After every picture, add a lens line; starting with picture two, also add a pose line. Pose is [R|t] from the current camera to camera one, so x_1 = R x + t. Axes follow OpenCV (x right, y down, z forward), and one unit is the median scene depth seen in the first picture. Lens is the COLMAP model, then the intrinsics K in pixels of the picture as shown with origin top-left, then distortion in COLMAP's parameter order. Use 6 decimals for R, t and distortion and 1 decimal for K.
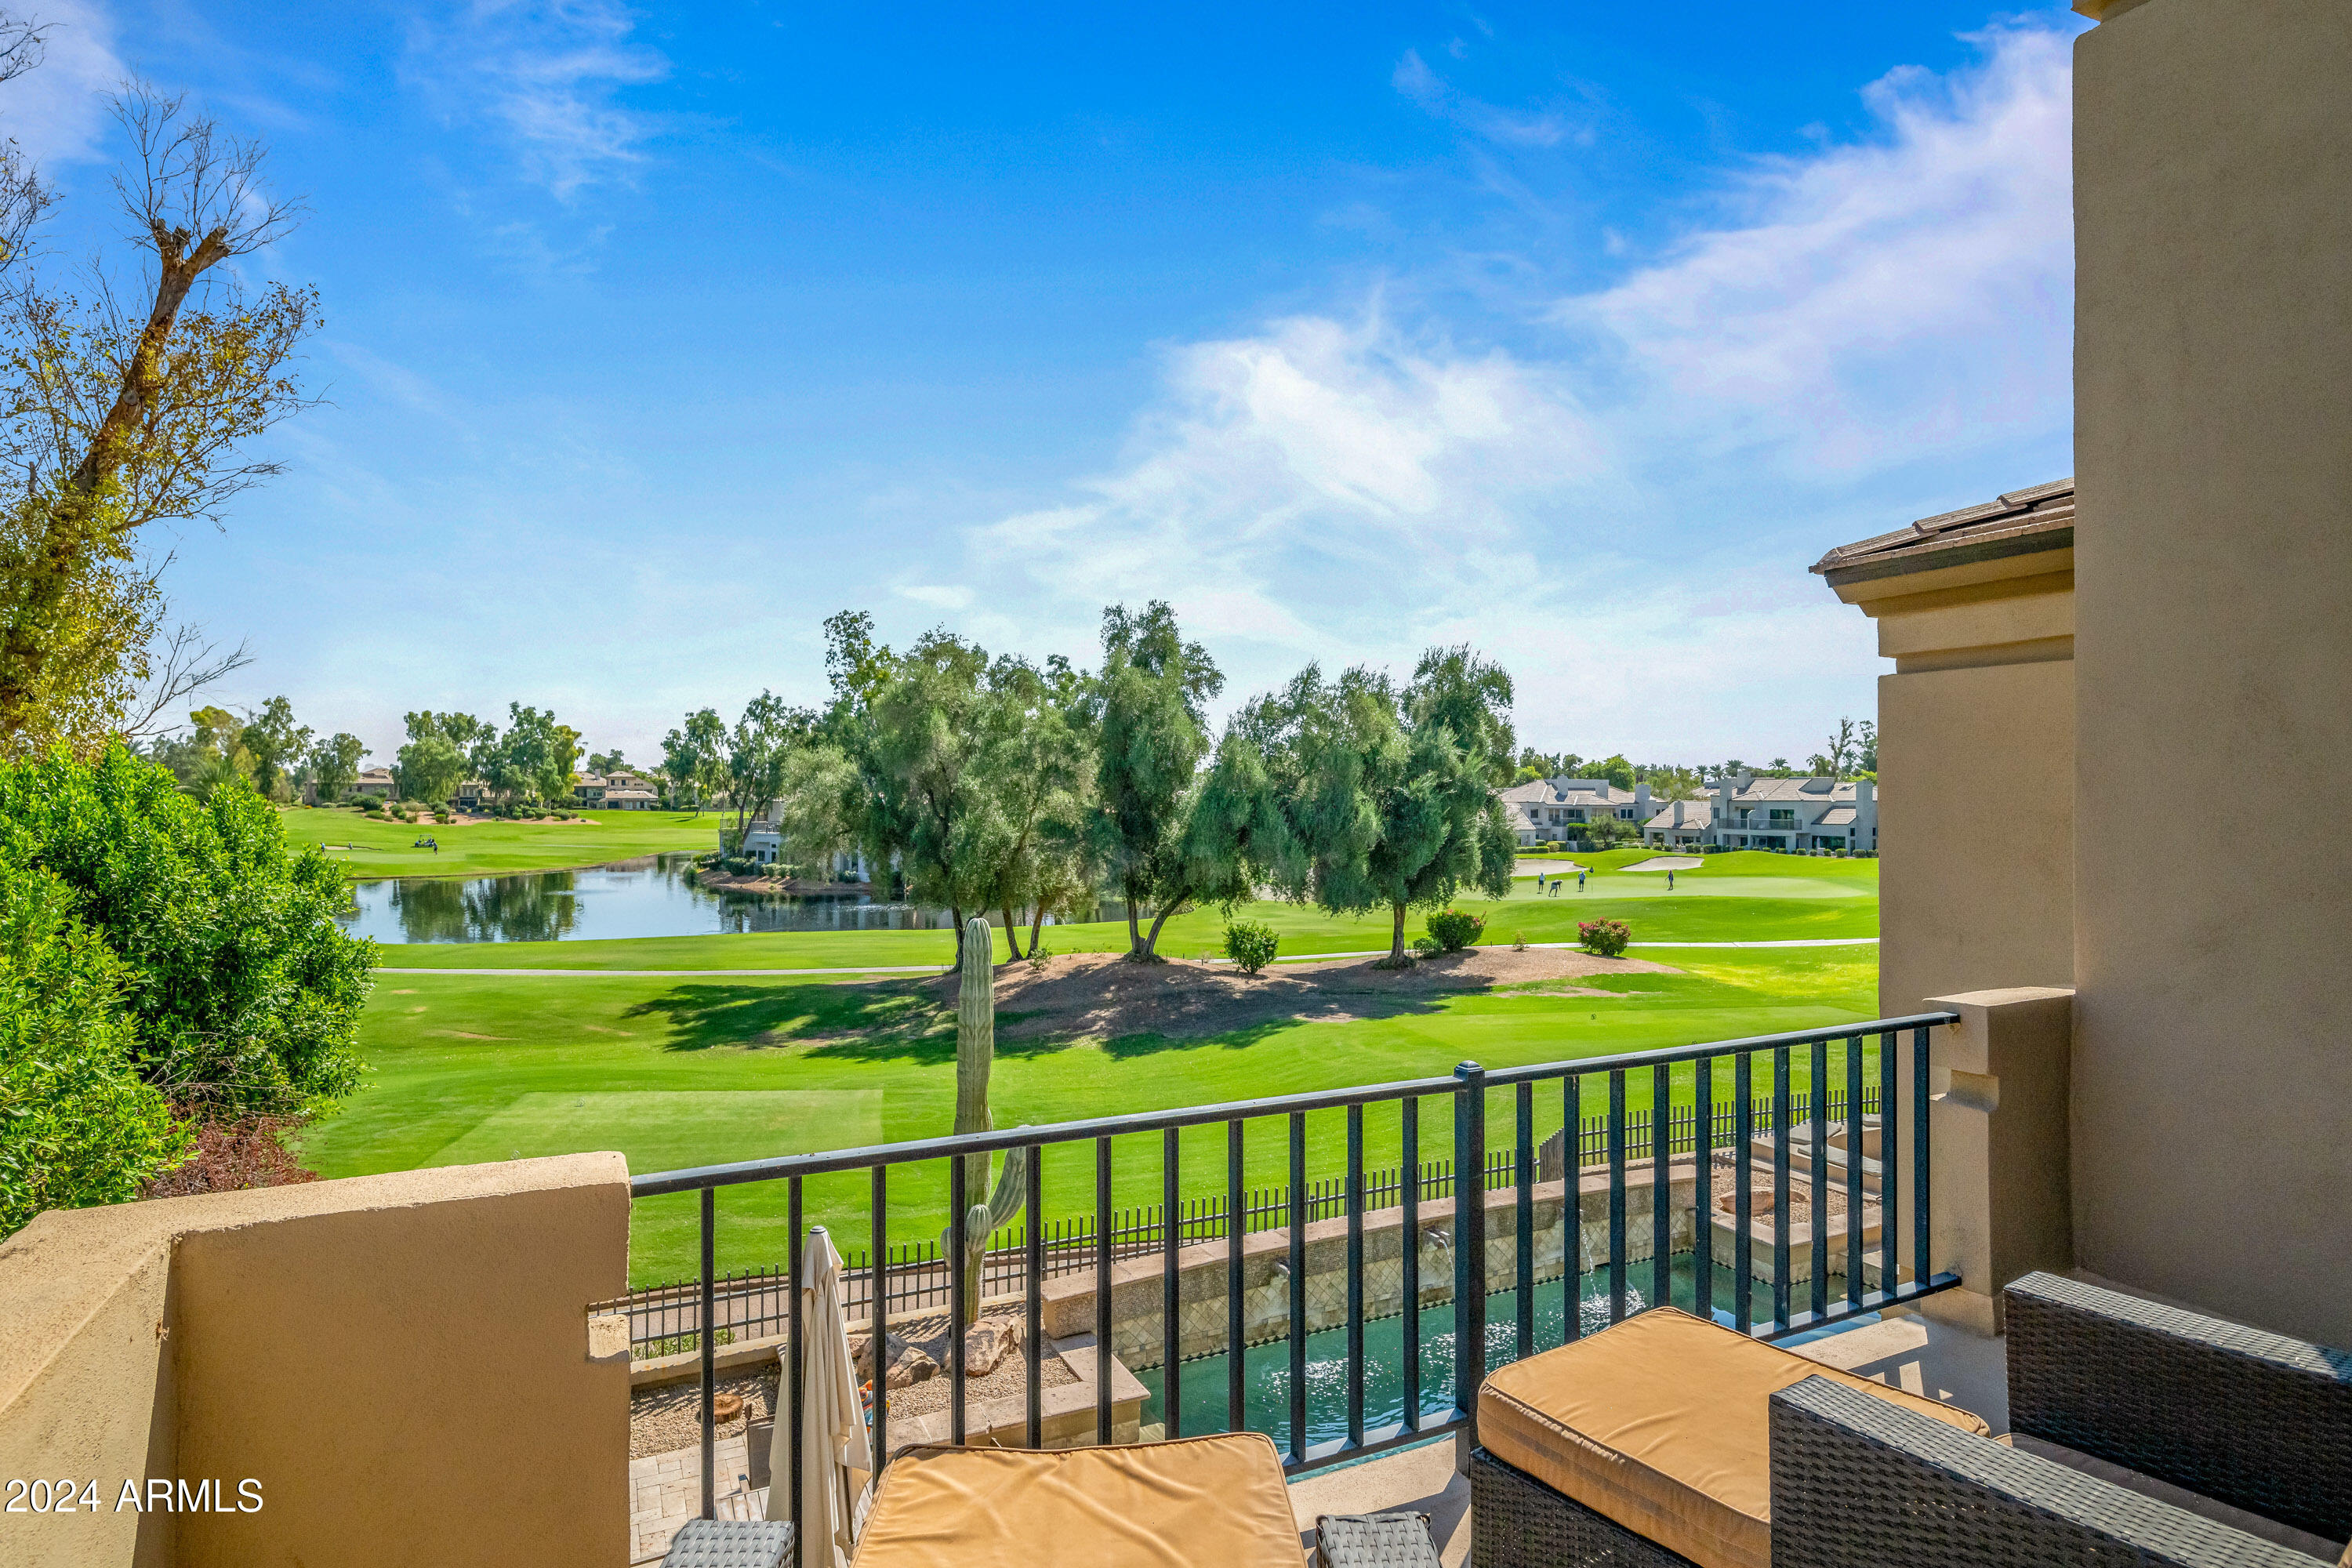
lens RADIAL K [[1248.4, 0, 1182.6], [0, 1248.4, 784.9], [0, 0, 1]] dist [-0.002103, 0.000833]
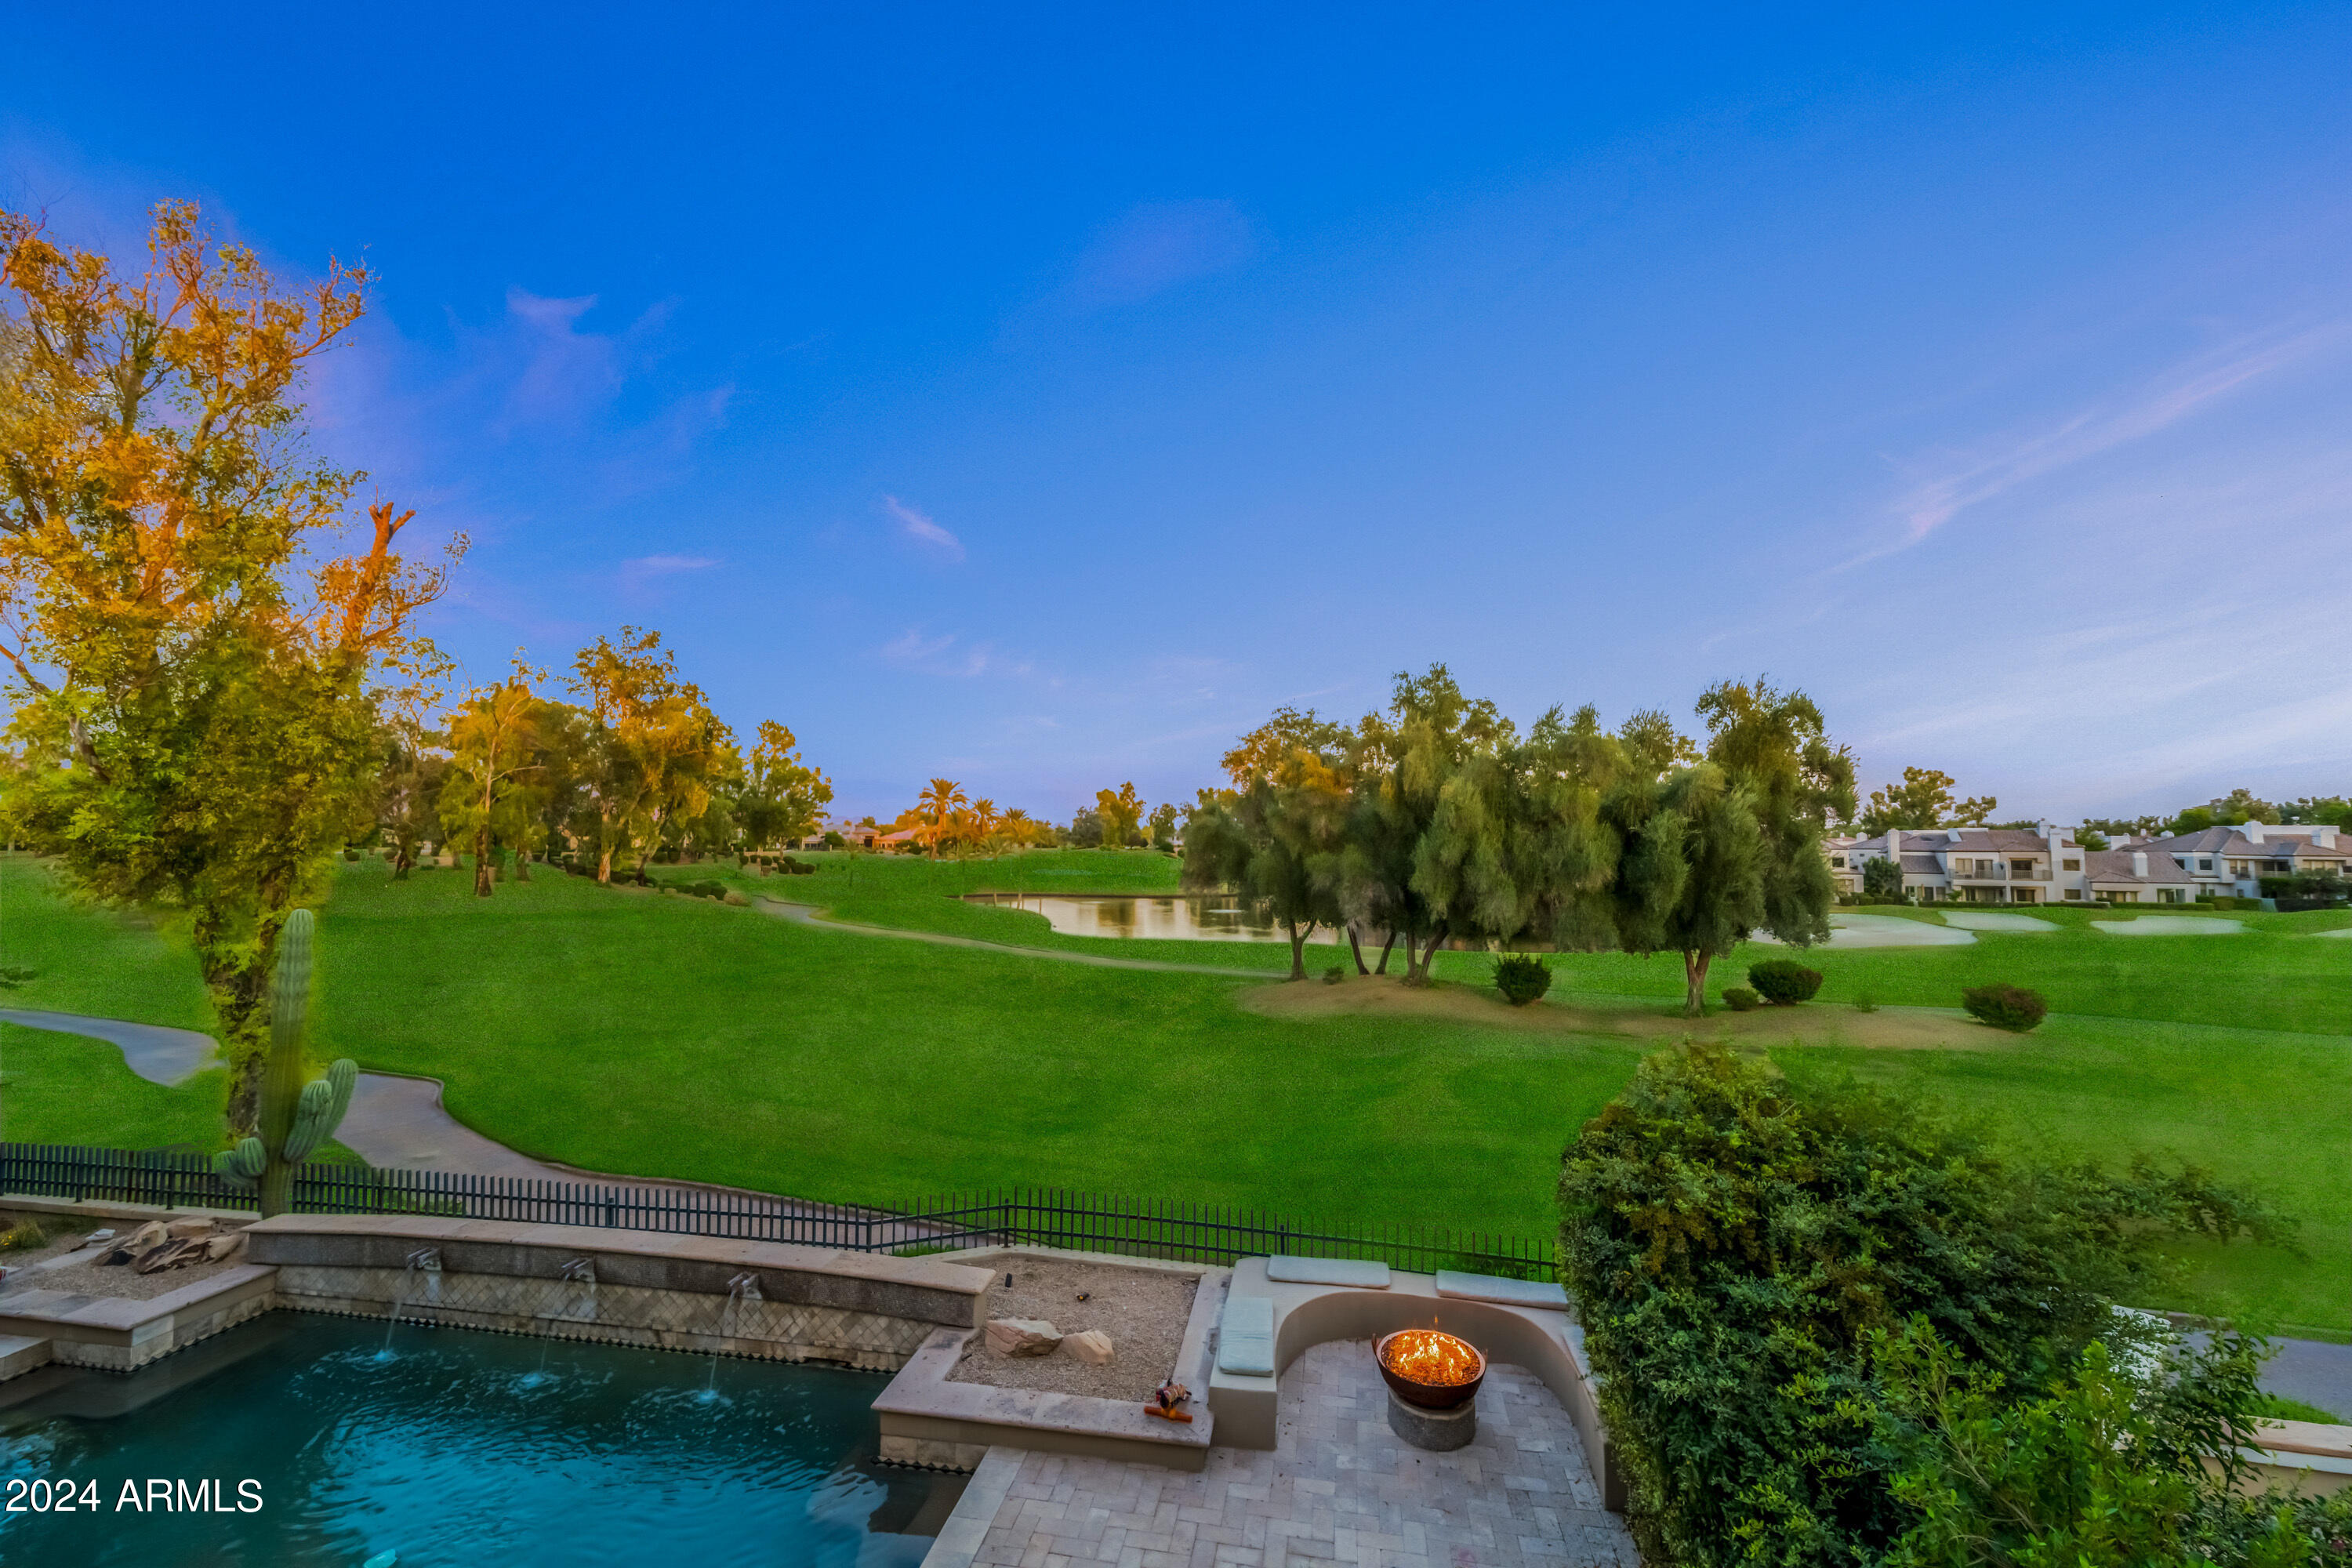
lens RADIAL K [[944.5, 0, 1191.3], [0, 944.5, 773.9], [0, 0, 1]] dist [-0.002465, 0.000182]
pose [[0.813897, -0.039495, -0.579666, 0.120837], [0.001108, 0.997791, -0.066428, 0.003523], [0.581008, 0.053423, 0.812142, 0.079240]]
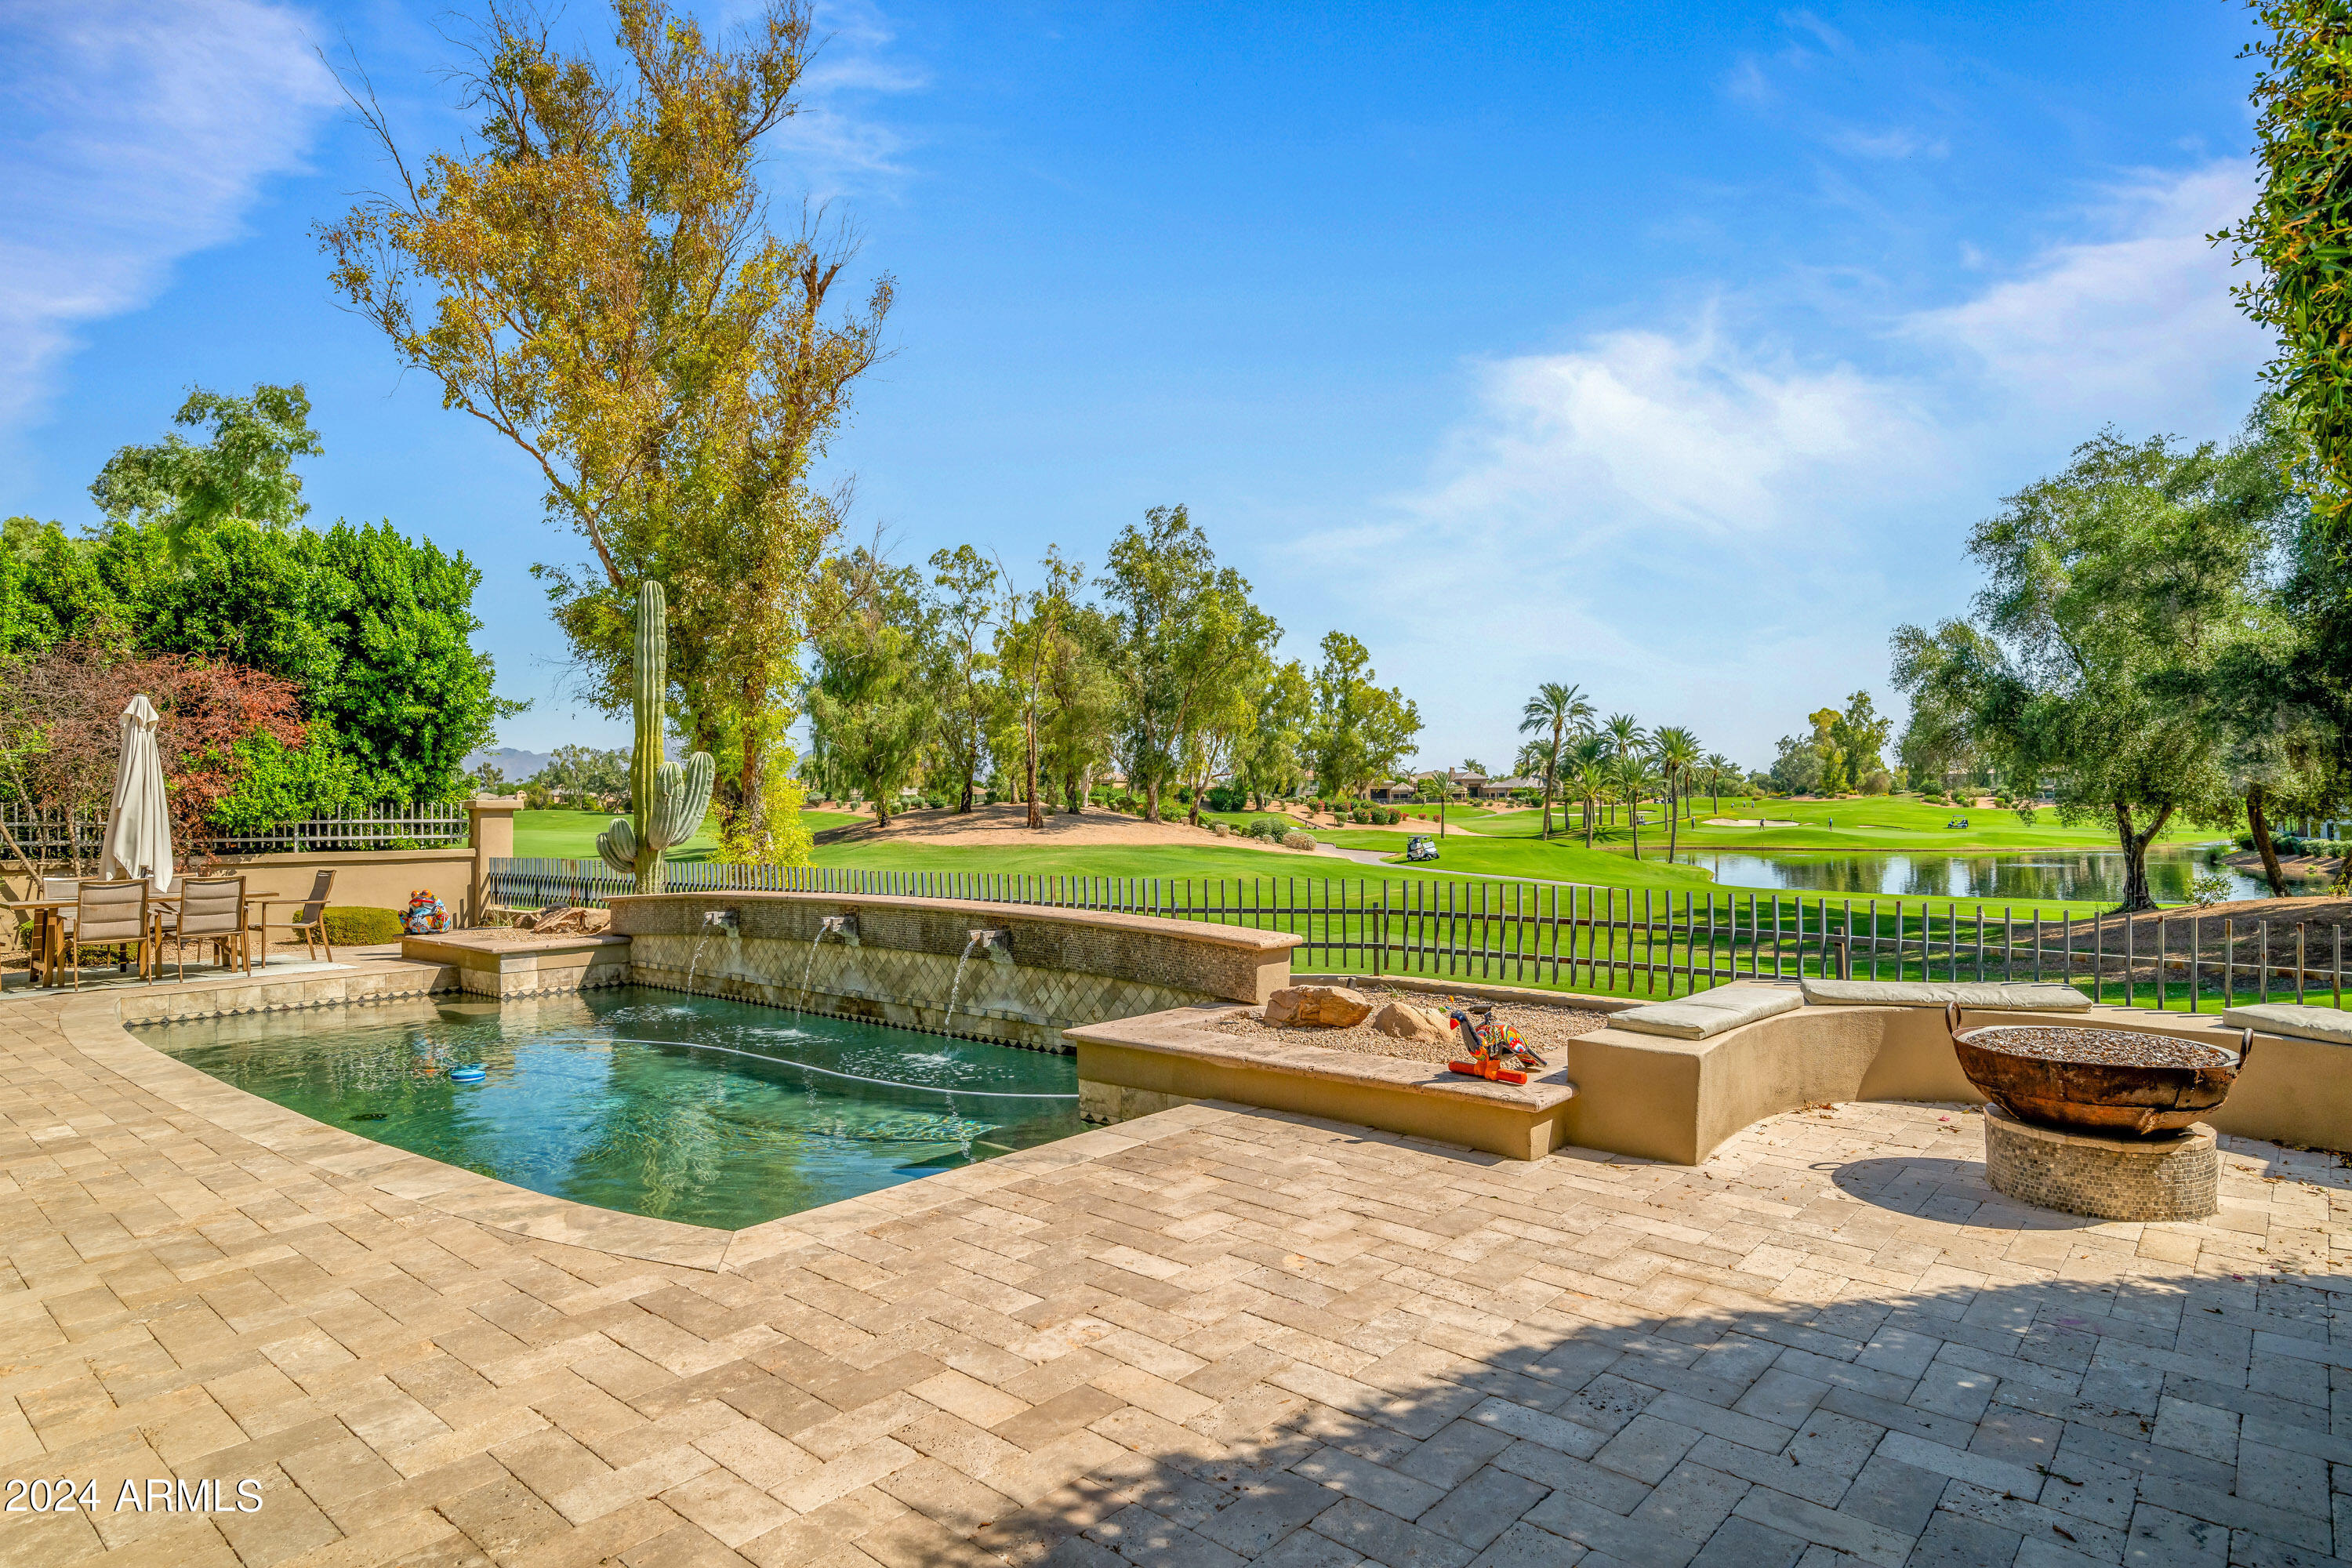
lens RADIAL K [[1304.0, 0, 1194.1], [0, 1304.0, 784.0], [0, 0, 1]] dist [-0.001016, -0.001786]
pose [[0.391976, -0.023295, -0.919680, 0.121078], [0.017197, 0.999690, -0.017992, 0.034861], [0.919815, -0.008763, 0.392255, 0.105758]]
